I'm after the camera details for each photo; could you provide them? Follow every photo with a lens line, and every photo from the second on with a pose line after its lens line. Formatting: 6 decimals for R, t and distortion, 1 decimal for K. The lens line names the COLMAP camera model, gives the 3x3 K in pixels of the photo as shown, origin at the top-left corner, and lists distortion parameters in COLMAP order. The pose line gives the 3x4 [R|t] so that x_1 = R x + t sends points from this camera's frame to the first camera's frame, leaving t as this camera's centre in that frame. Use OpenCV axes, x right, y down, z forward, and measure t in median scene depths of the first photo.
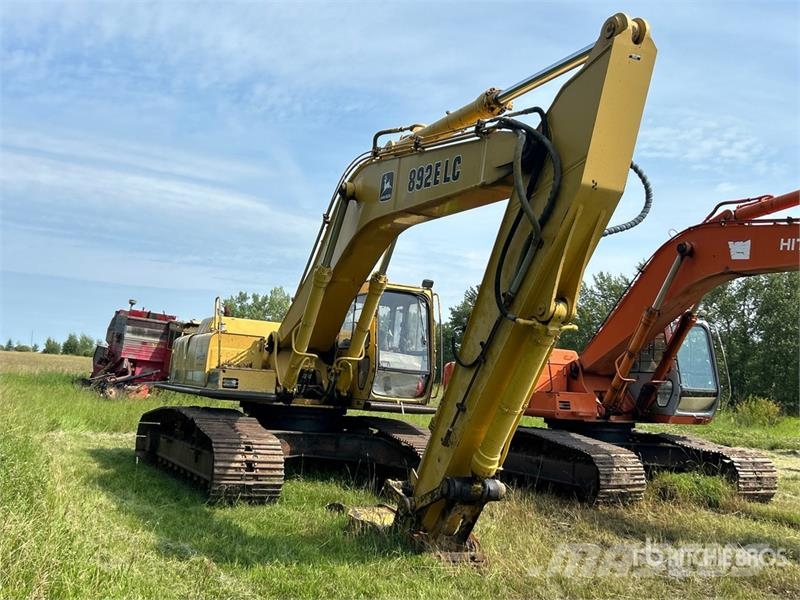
lens RADIAL K [[887.1, 0, 399.5], [0, 887.1, 284.6], [0, 0, 1]] dist [0.049681, -0.011132]
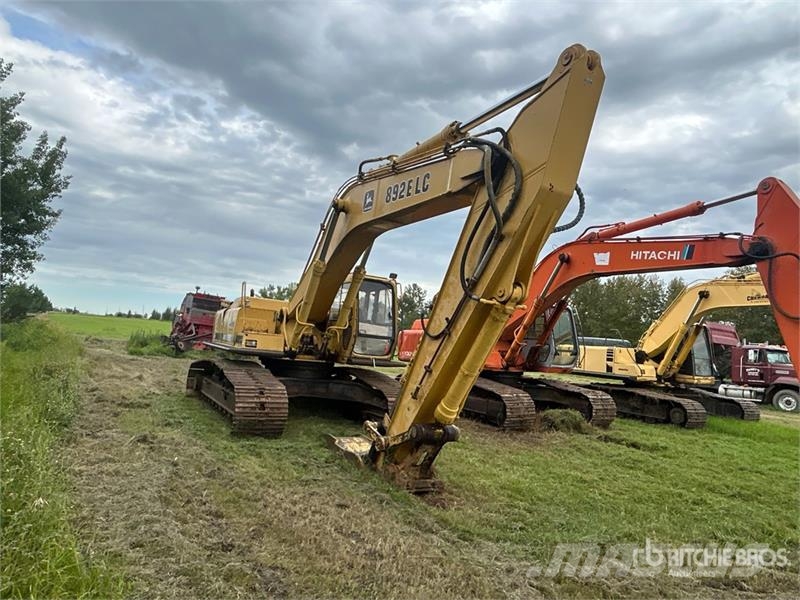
lens RADIAL K [[514.9, 0, 399.3], [0, 514.9, 297.0], [0, 0, 1]] dist [0.000317, -0.003674]
pose [[0.997428, 0.021015, 0.068524, -0.017202], [-0.022824, 0.999408, 0.025733, 0.012785], [-0.067943, -0.027231, 0.997318, 0.199046]]
